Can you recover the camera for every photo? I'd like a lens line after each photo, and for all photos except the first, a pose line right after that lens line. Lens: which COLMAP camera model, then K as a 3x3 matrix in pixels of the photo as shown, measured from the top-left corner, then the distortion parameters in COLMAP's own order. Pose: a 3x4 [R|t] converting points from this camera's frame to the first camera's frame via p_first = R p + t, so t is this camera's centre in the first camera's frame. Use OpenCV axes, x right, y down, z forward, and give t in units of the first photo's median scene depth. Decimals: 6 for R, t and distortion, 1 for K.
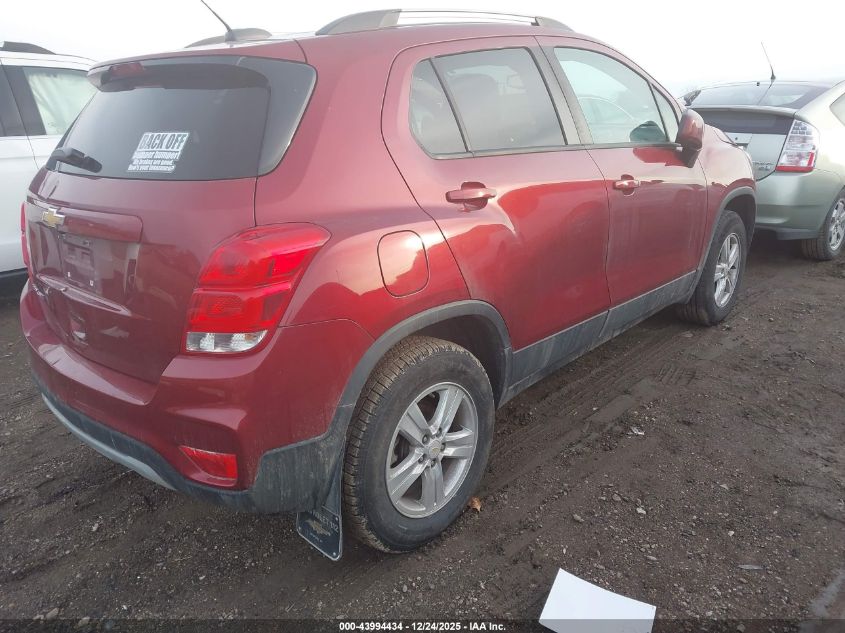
lens RADIAL K [[701.1, 0, 422.5], [0, 701.1, 316.5], [0, 0, 1]] dist [-0.048984, -0.002834]
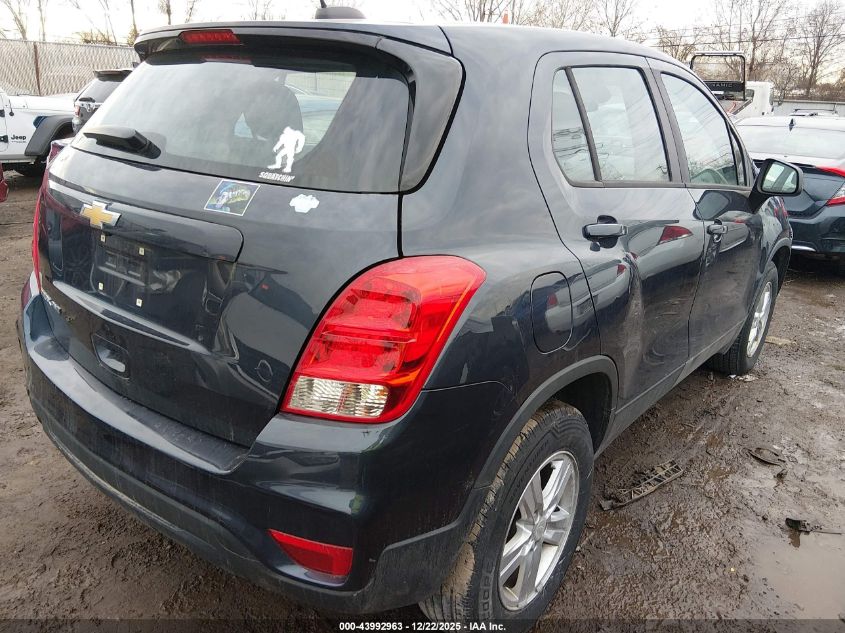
lens RADIAL K [[701.1, 0, 422.5], [0, 701.1, 316.5], [0, 0, 1]] dist [-0.048984, -0.002834]
pose [[0.990938, 0.076891, 0.110133, -0.253909], [-0.076174, 0.997037, -0.010702, -0.048688], [-0.110629, 0.002216, 0.993859, 0.190743]]
